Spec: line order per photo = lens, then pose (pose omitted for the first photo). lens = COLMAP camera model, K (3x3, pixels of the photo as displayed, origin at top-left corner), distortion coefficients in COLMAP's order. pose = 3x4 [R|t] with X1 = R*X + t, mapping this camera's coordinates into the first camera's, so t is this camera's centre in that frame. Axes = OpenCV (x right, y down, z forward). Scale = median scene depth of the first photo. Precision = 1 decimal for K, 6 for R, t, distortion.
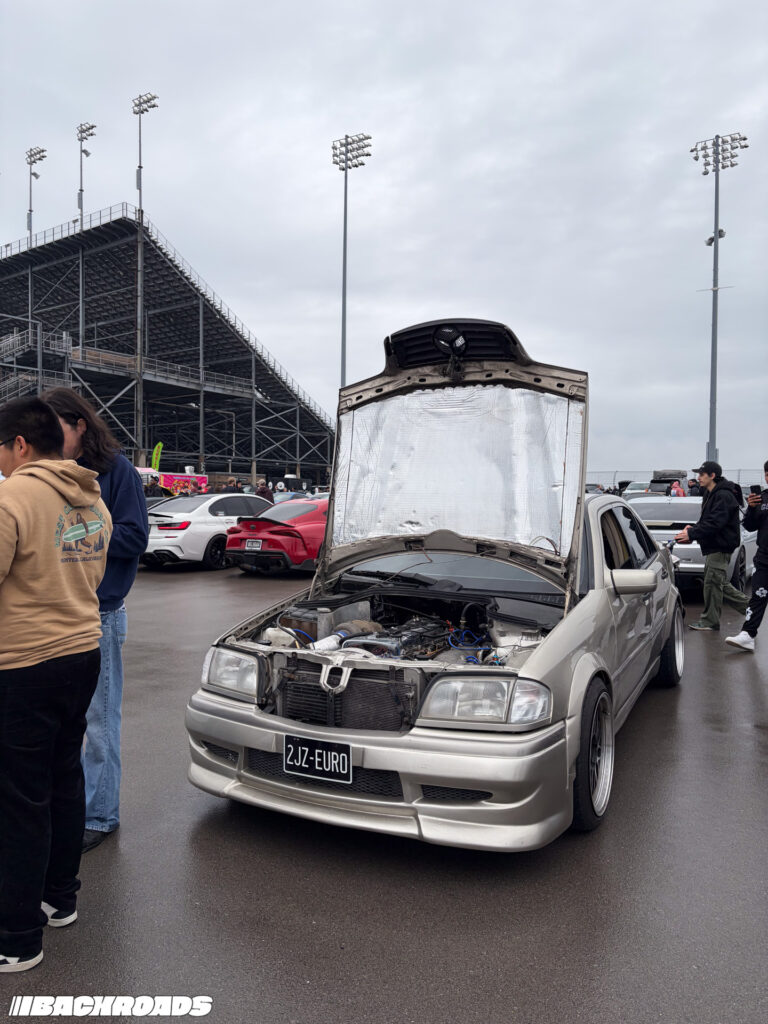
lens RADIAL K [[779.1, 0, 385.8], [0, 779.1, 513.5], [0, 0, 1]] dist [0.048327, -0.047047]
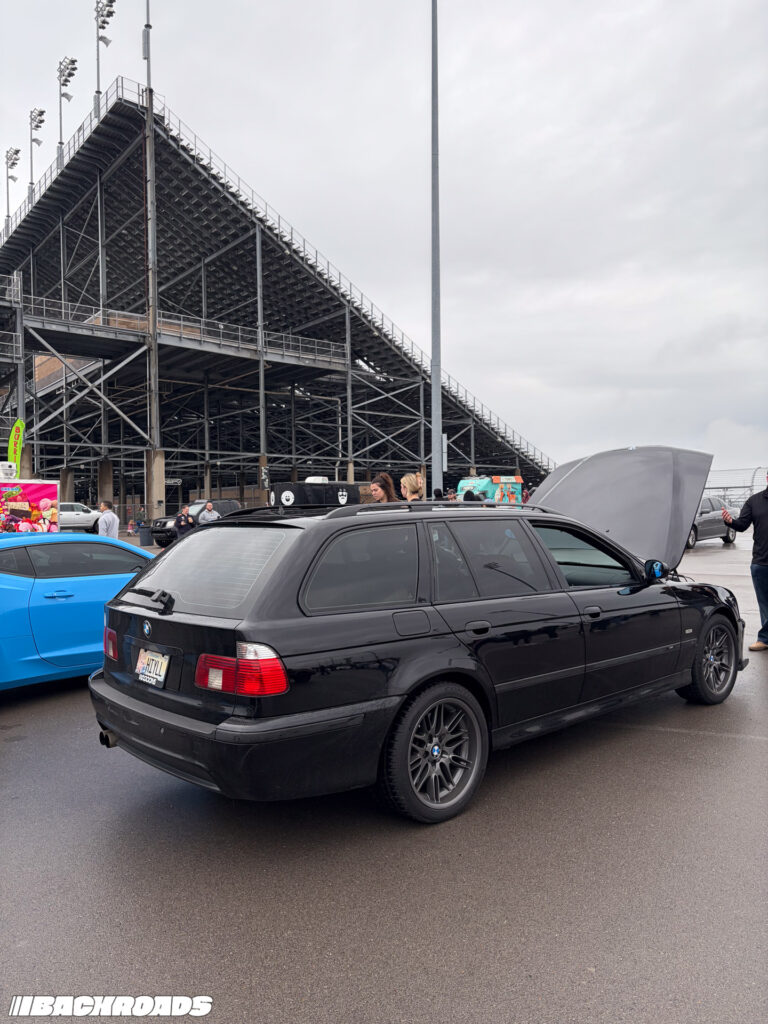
lens RADIAL K [[779.1, 0, 386.5], [0, 779.1, 509.4], [0, 0, 1]] dist [0.048327, -0.047047]
pose [[0.962271, -0.023127, -0.271109, 0.053259], [0.018035, 0.999611, -0.021260, -0.012931], [0.271495, 0.015568, 0.962314, 0.411421]]
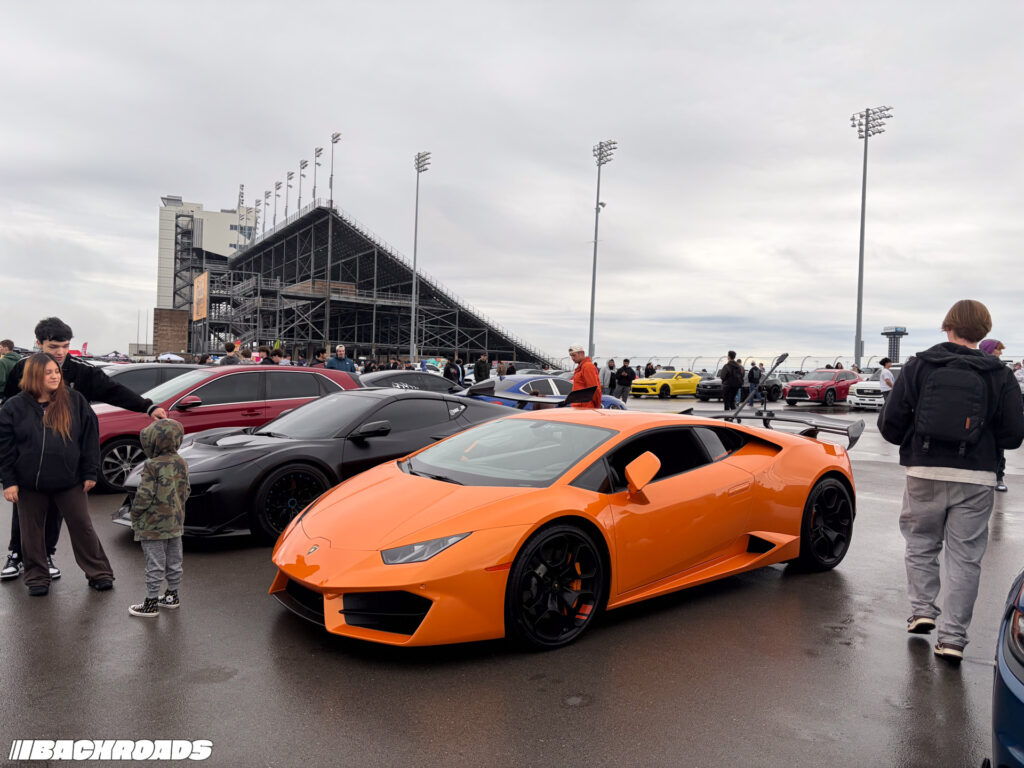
lens RADIAL K [[779.1, 0, 521.0], [0, 779.1, 374.2], [0, 0, 1]] dist [0.048327, -0.047047]
pose [[0.919353, 0.019875, -0.392932, 0.723348], [-0.029433, 0.999399, -0.018315, 0.006845], [0.392331, 0.028403, 0.919385, -0.374144]]
